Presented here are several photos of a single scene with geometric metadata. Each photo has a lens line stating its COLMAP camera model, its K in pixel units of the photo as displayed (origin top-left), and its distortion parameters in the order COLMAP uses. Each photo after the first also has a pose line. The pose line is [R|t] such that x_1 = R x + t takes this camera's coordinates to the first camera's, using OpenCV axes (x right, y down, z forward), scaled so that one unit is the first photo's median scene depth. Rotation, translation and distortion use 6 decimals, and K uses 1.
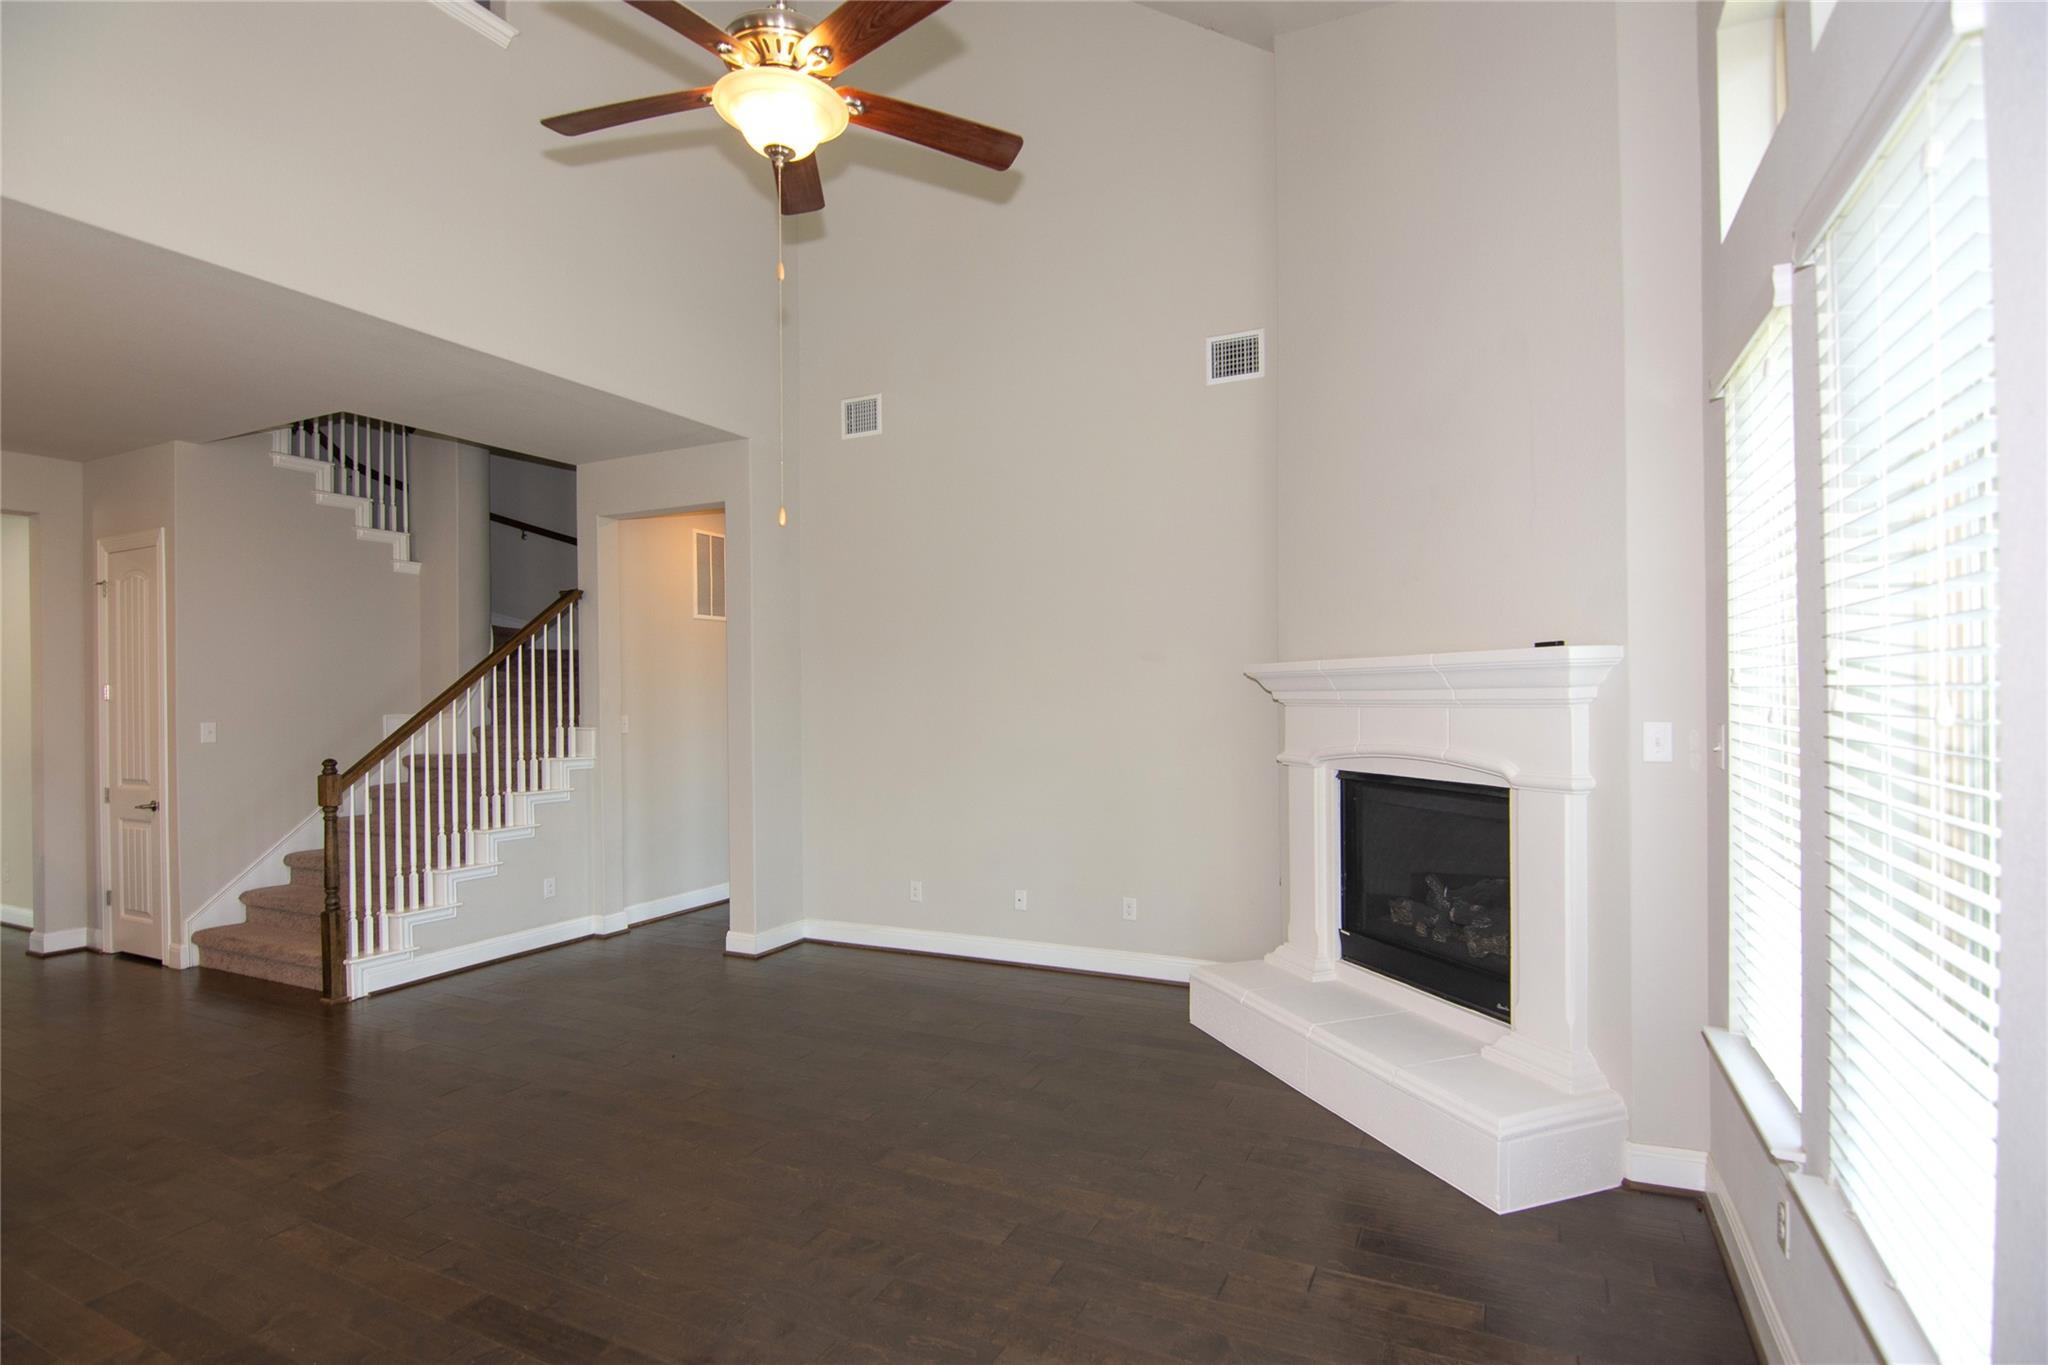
lens RADIAL K [[1002.8, 0, 1022.1], [0, 1002.8, 692.5], [0, 0, 1]] dist [0.000107, -0.014293]
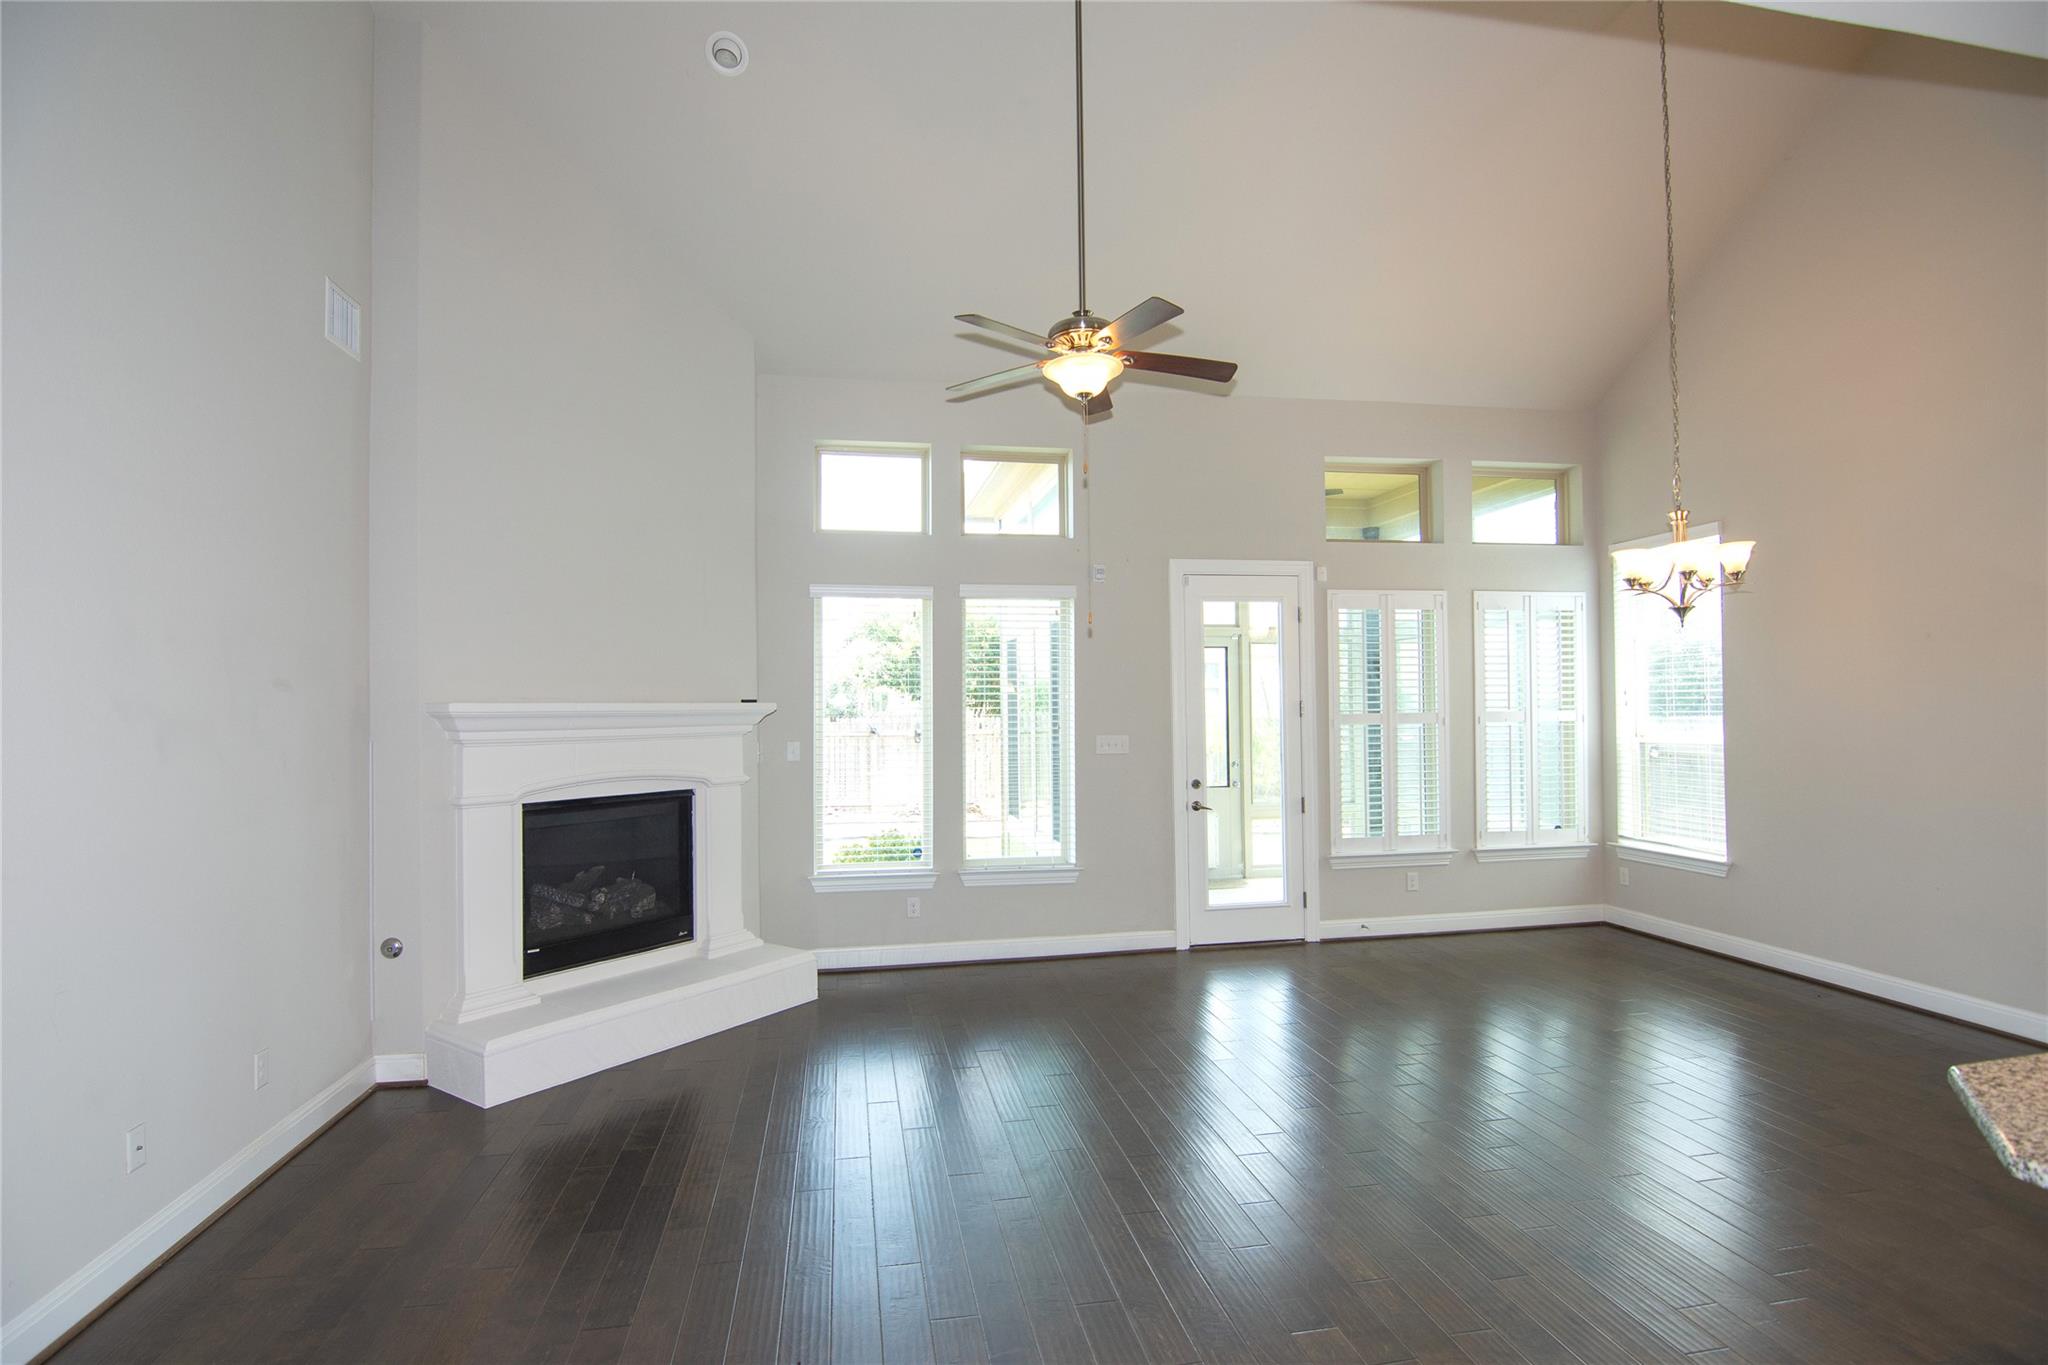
lens RADIAL K [[1002.8, 0, 1022.1], [0, 1002.8, 692.5], [0, 0, 1]] dist [0.000107, -0.014293]
pose [[-0.592728, 0.039776, 0.804420, -1.047498], [0.019394, 0.999195, -0.035117, 0.006558], [-0.805170, -0.005214, -0.593022, 1.440841]]
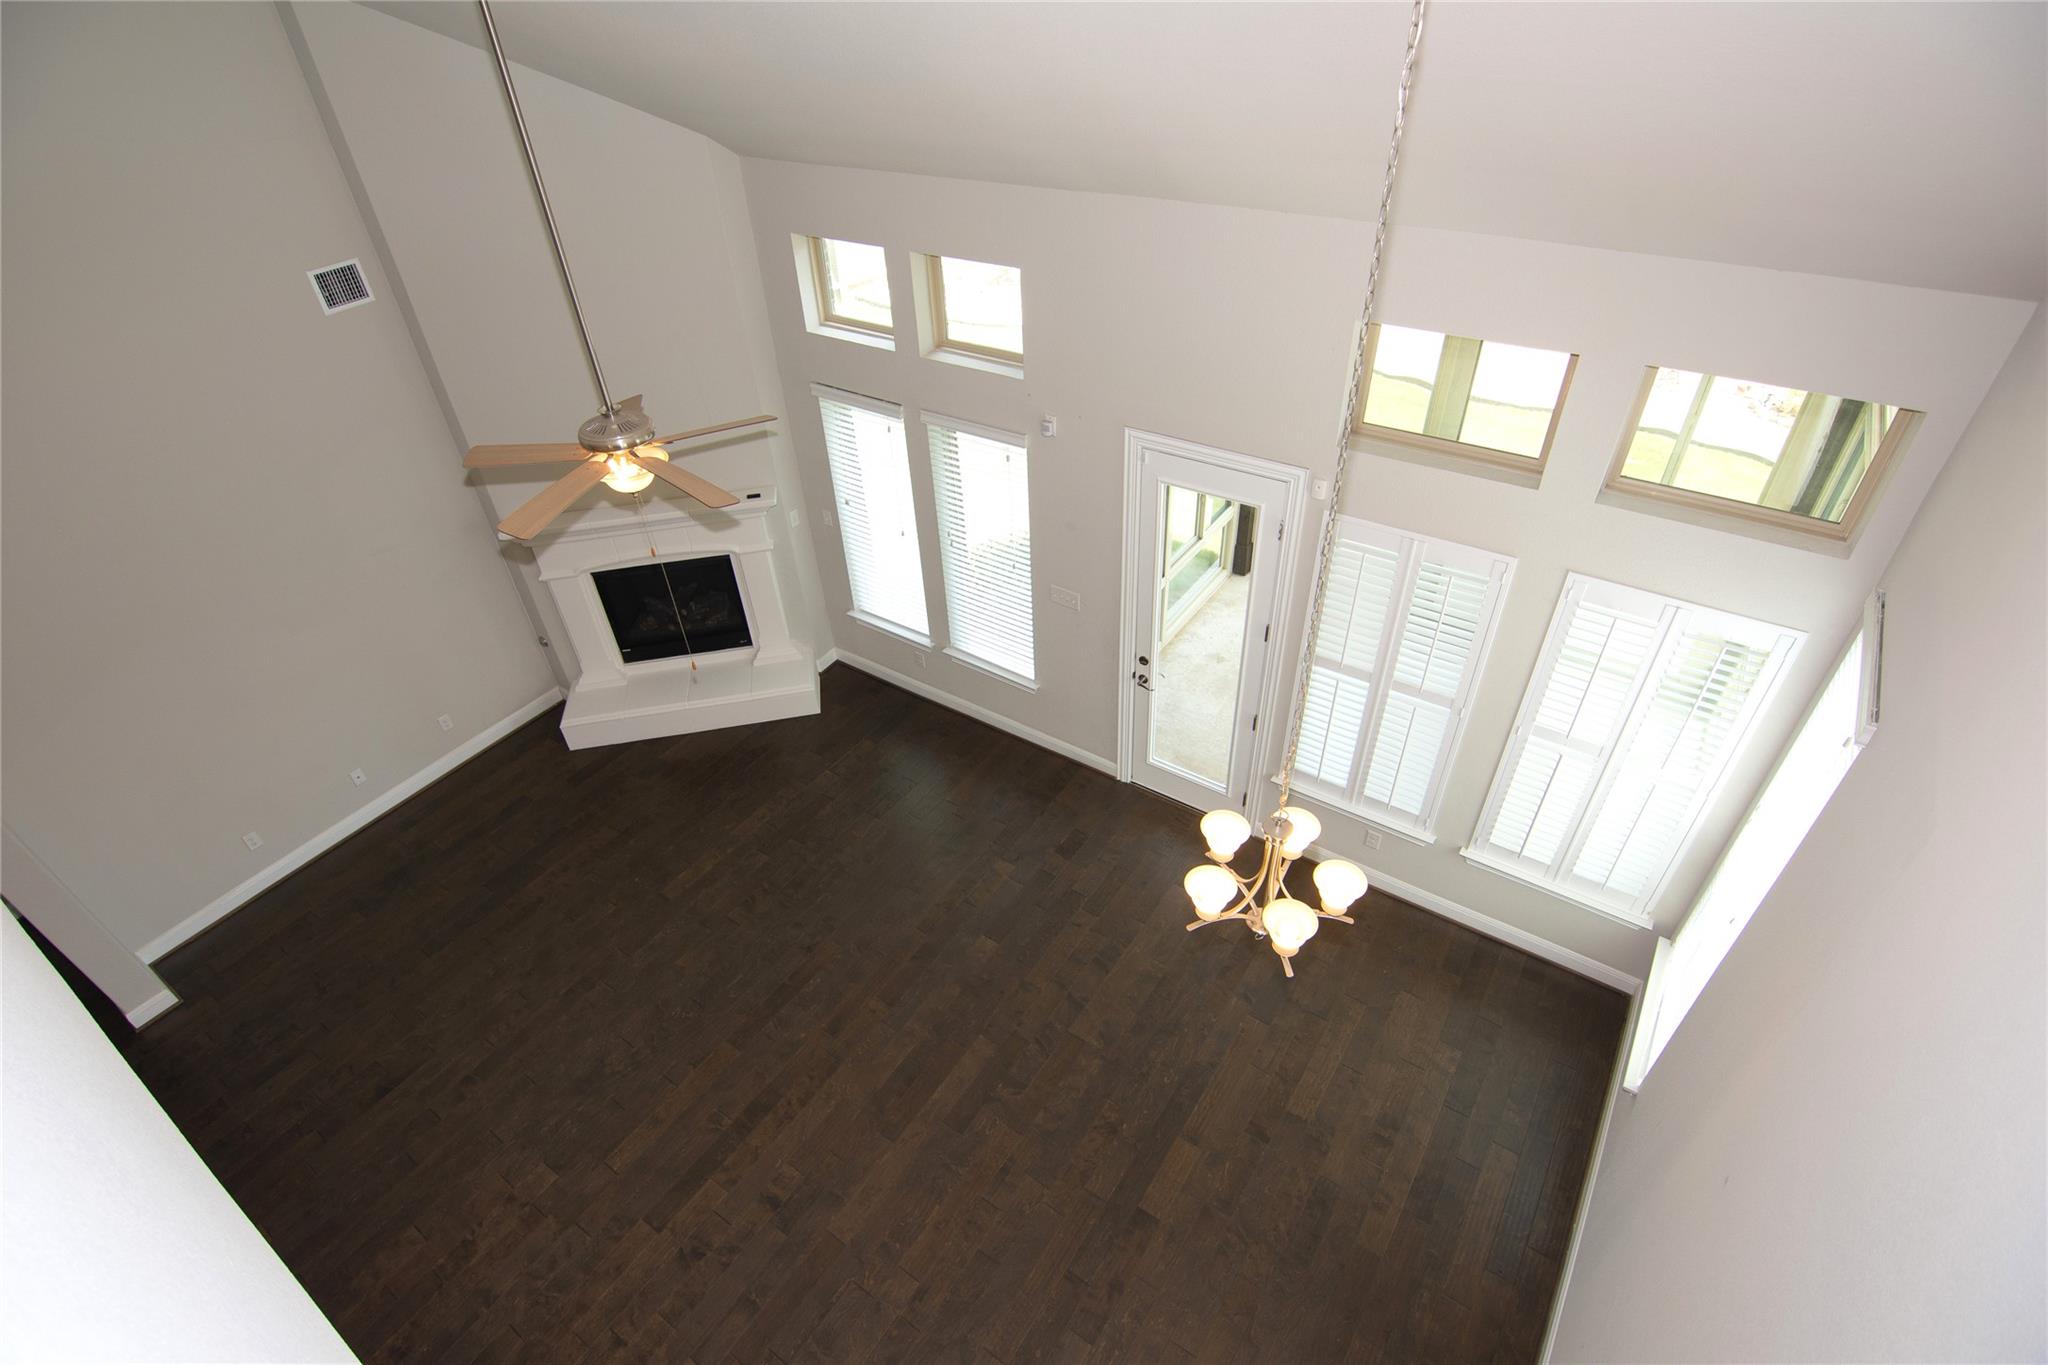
lens RADIAL K [[1002.8, 0, 1022.1], [0, 1002.8, 692.5], [0, 0, 1]] dist [0.000107, -0.014293]
pose [[0.150105, -0.614864, 0.774216, -1.139501], [0.038285, 0.786116, 0.616892, -0.885344], [-0.987929, -0.062958, 0.141540, 0.082333]]
